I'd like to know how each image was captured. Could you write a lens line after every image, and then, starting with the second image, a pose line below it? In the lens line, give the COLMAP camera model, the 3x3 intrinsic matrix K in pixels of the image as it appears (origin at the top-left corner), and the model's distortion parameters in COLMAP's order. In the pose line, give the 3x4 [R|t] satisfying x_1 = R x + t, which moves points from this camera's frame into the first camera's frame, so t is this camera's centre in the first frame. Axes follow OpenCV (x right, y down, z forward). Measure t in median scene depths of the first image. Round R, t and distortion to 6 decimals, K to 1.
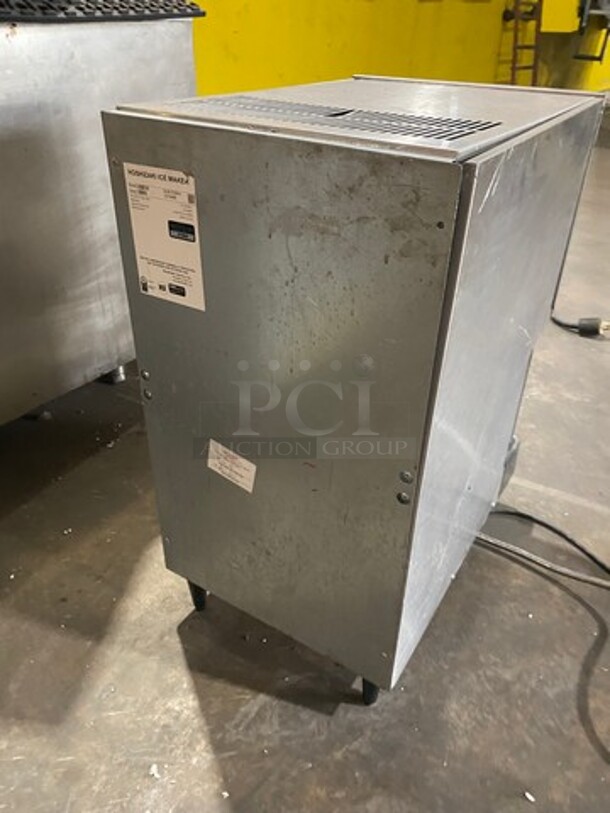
lens RADIAL K [[615.3, 0, 323.9], [0, 615.3, 402.4], [0, 0, 1]] dist [0.001117, 0.002258]
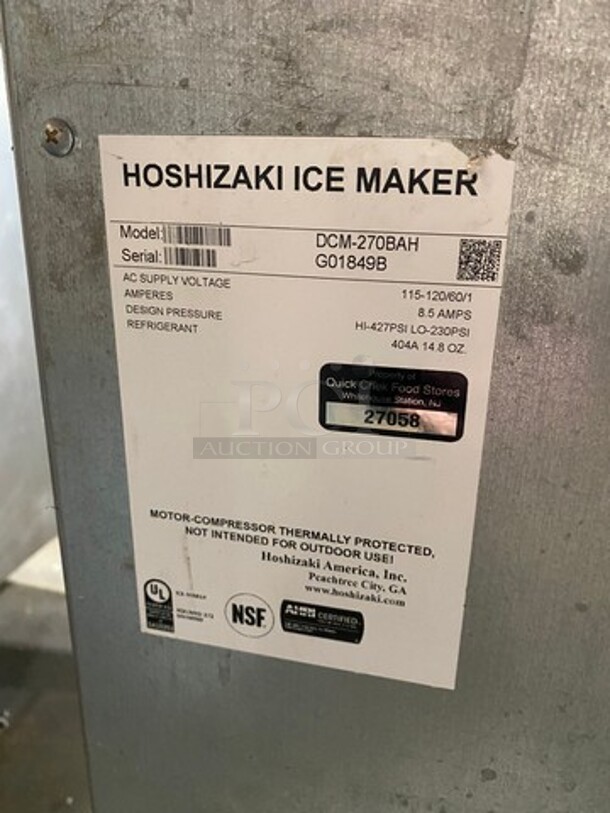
lens RADIAL K [[615.3, 0, 323.9], [0, 615.3, 402.4], [0, 0, 1]] dist [0.001117, 0.002258]
pose [[0.943231, -0.104192, 0.315371, -0.325875], [0.166282, 0.970094, -0.176828, -0.237610], [-0.287515, 0.219230, 0.932348, 0.777571]]
